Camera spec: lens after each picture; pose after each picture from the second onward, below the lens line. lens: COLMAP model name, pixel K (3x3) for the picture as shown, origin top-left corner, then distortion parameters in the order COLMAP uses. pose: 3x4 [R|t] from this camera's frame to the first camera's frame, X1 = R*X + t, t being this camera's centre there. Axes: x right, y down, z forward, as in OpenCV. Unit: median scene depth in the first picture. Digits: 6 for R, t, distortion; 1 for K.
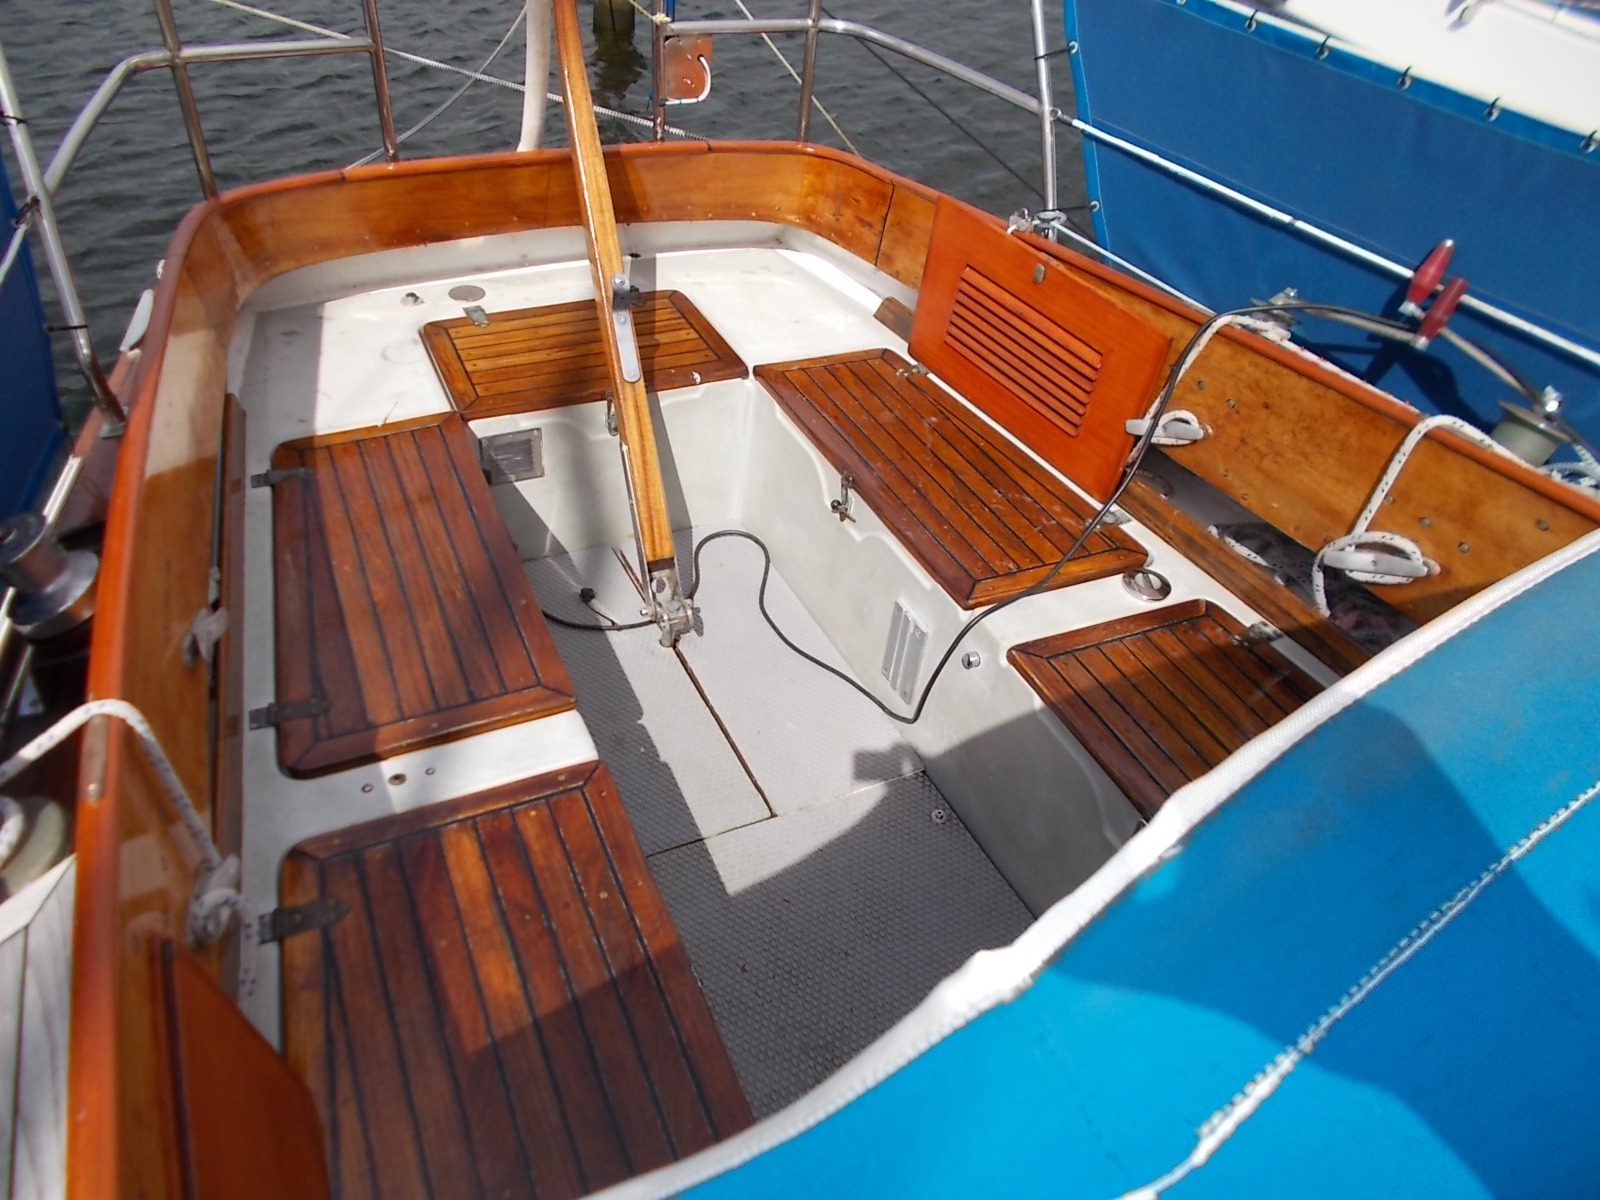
lens RADIAL K [[1225.4, 0, 786.5], [0, 1225.4, 593.0], [0, 0, 1]] dist [0.010166, -0.014030]
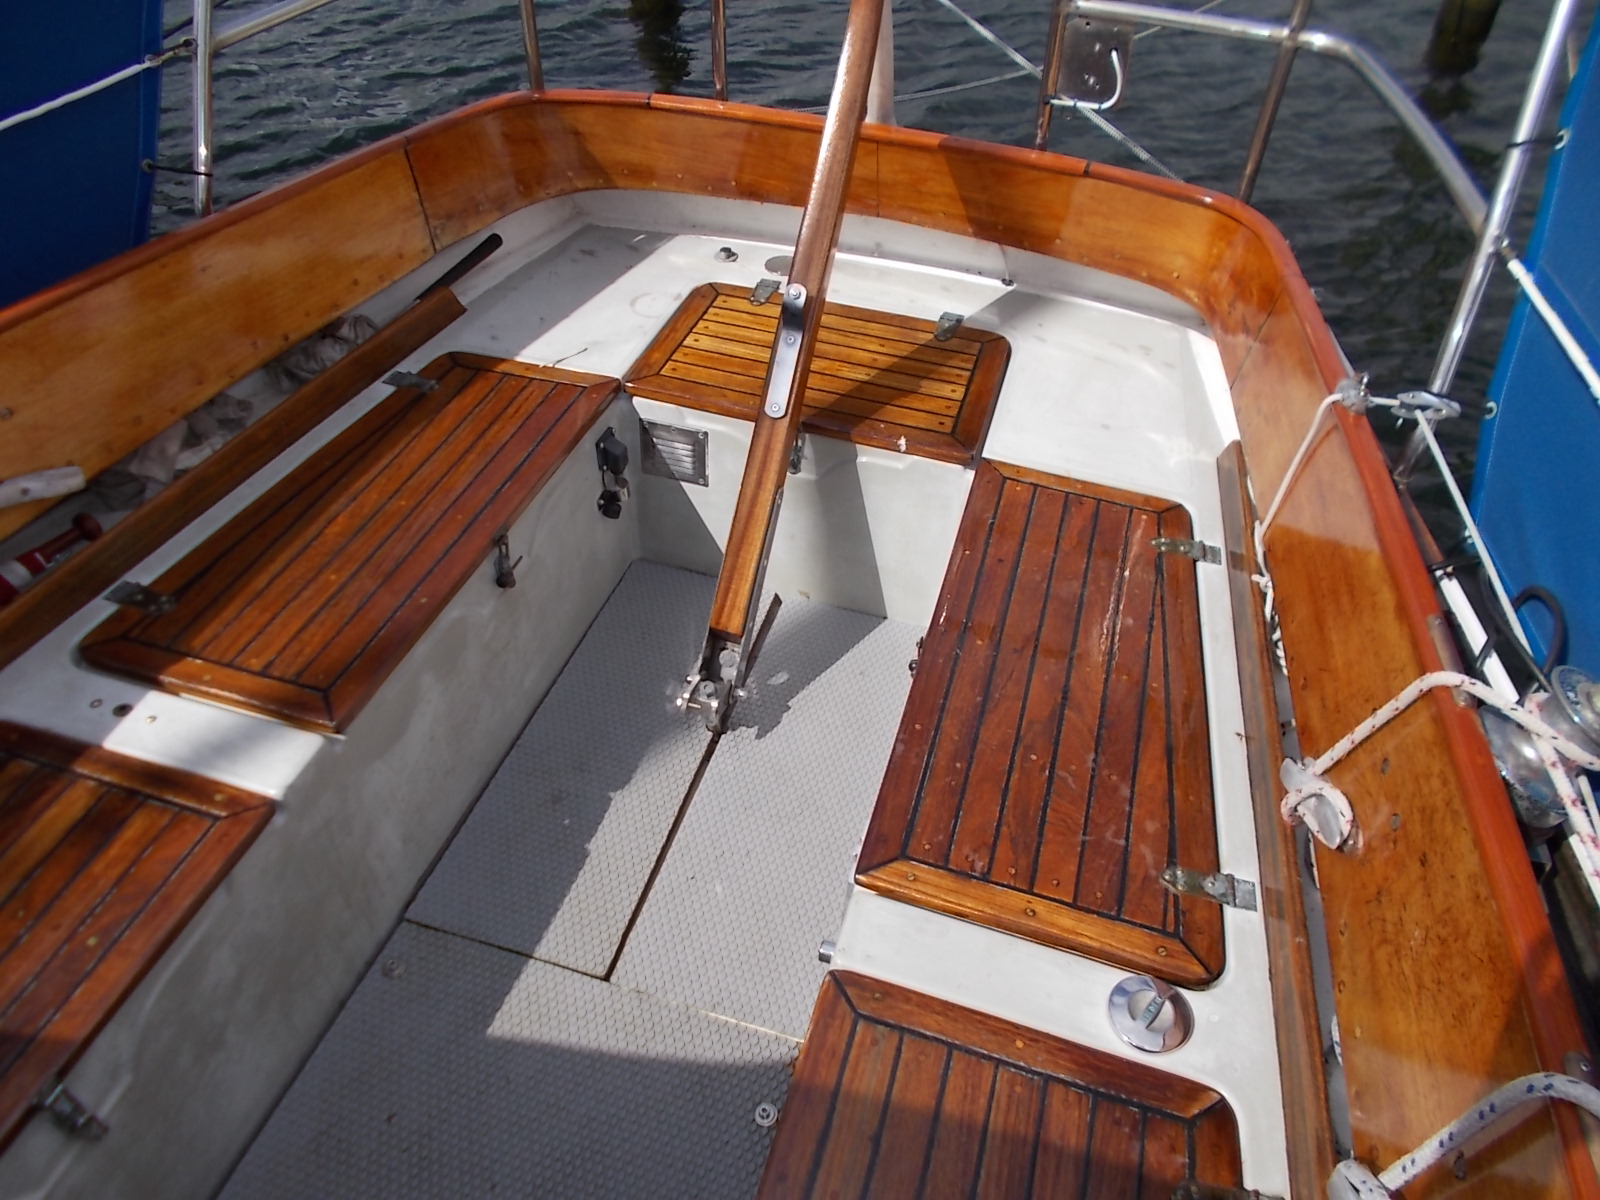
lens RADIAL K [[1225.4, 0, 802.5], [0, 1225.4, 611.9], [0, 0, 1]] dist [0.010166, -0.014030]
pose [[0.733658, 0.423918, -0.531074, 0.358438], [-0.407476, 0.899895, 0.155410, -0.184074], [0.543792, 0.102382, 0.832952, 0.341112]]
